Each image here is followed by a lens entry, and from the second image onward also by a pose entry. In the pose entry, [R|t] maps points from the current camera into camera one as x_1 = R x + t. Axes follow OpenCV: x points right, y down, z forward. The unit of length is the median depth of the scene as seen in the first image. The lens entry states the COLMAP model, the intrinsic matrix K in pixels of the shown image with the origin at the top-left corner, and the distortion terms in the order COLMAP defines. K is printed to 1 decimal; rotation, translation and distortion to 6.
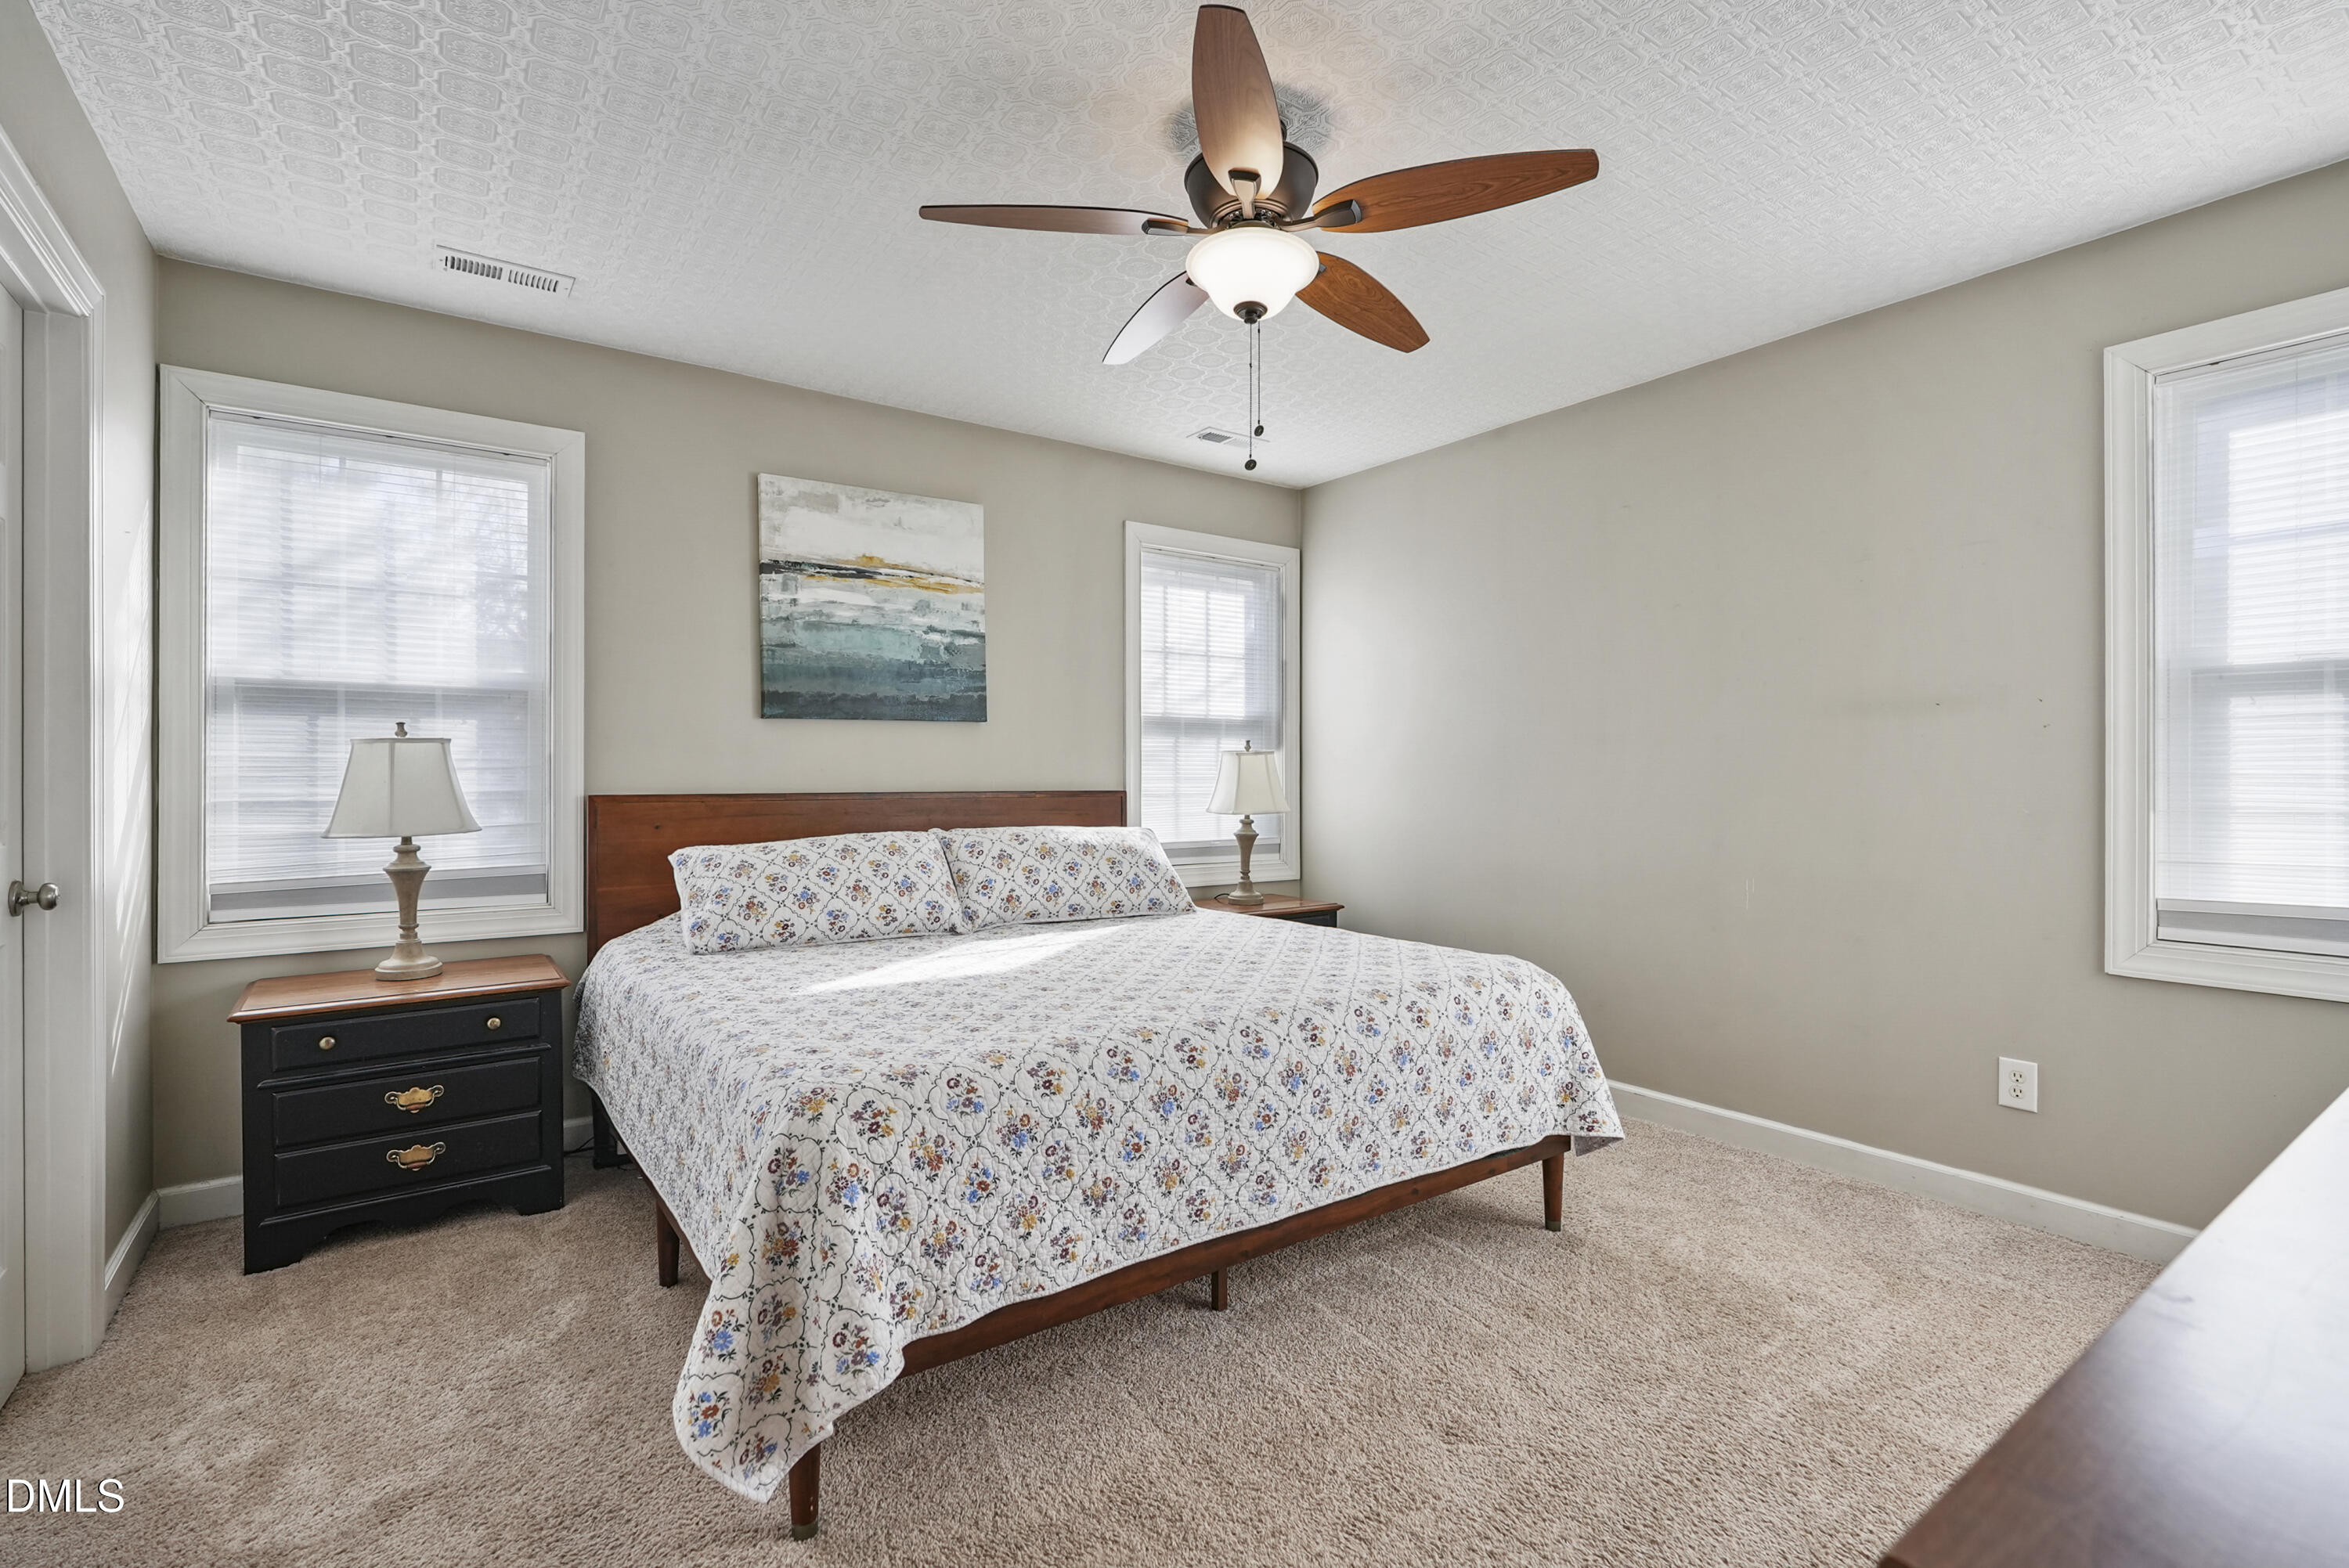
lens RADIAL K [[1058.8, 0, 1173.6], [0, 1058.8, 783.4], [0, 0, 1]] dist [-0.006065, 0.001490]
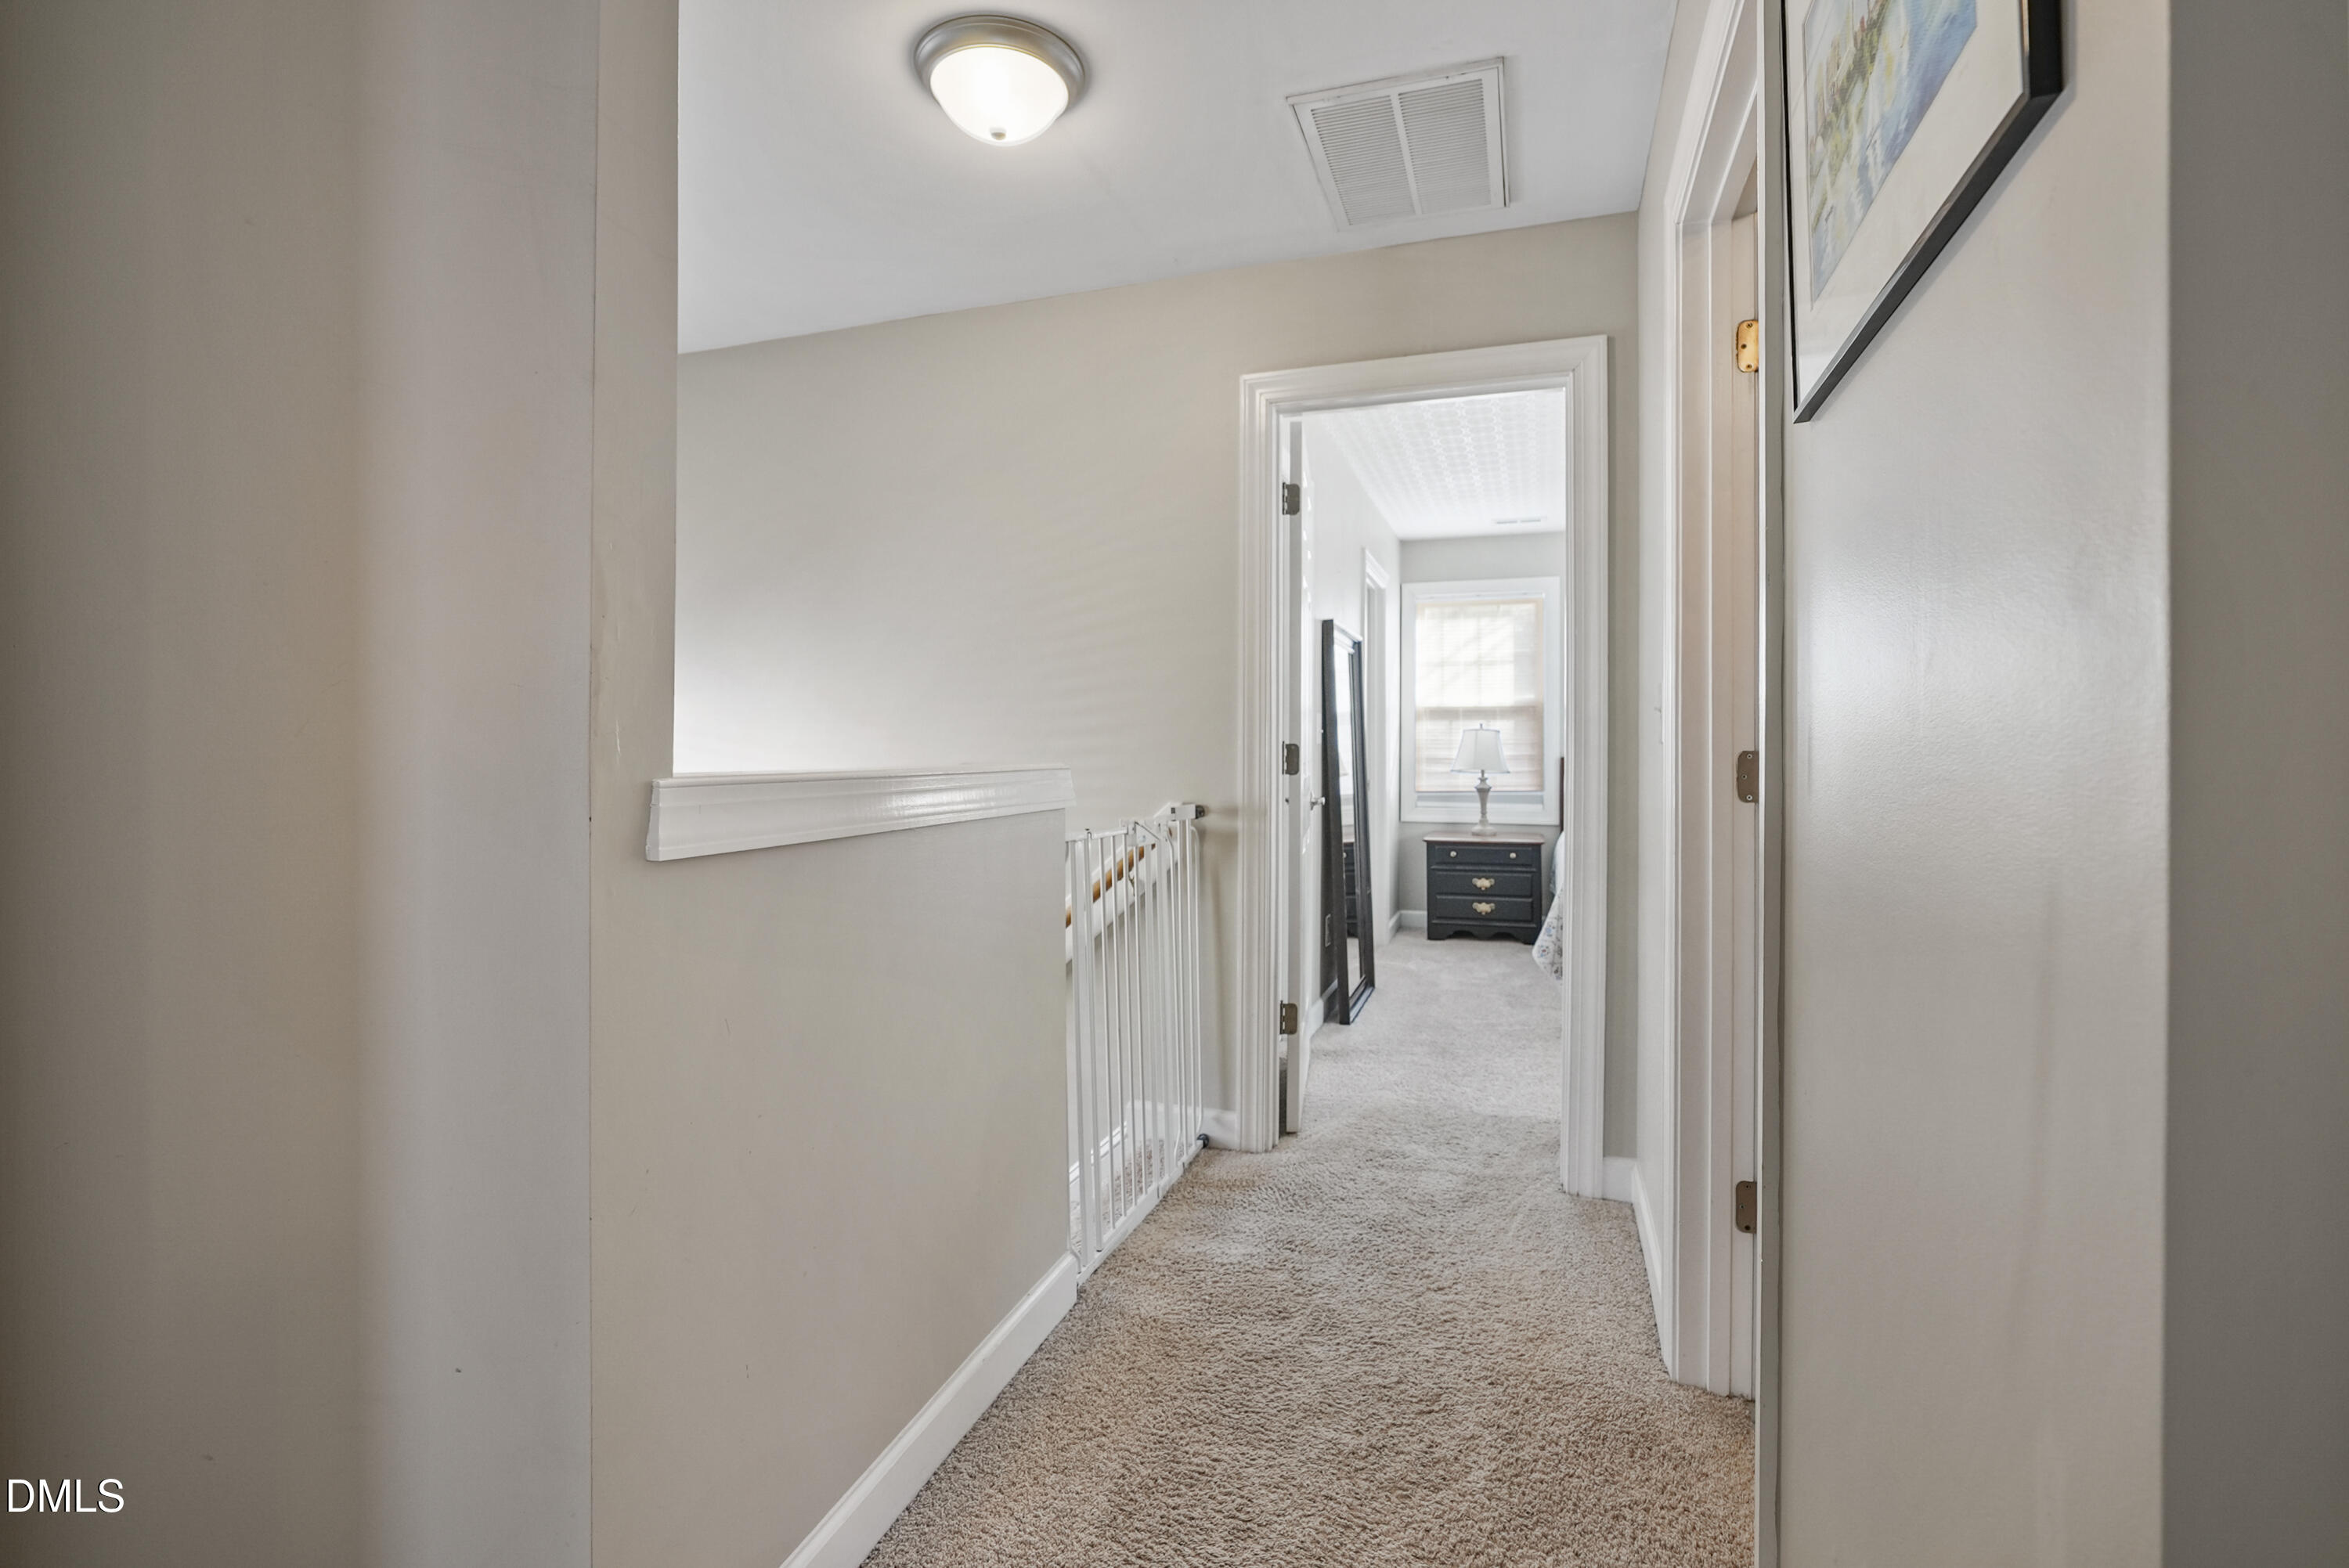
lens RADIAL K [[1058.8, 0, 1177.9], [0, 1058.8, 770.8], [0, 0, 1]] dist [-0.006065, 0.001490]
pose [[0.577447, 0.011130, -0.816353, 0.771301], [0.000966, 0.999897, 0.014315, 0.010868], [0.816428, -0.009054, 0.577376, -0.871326]]
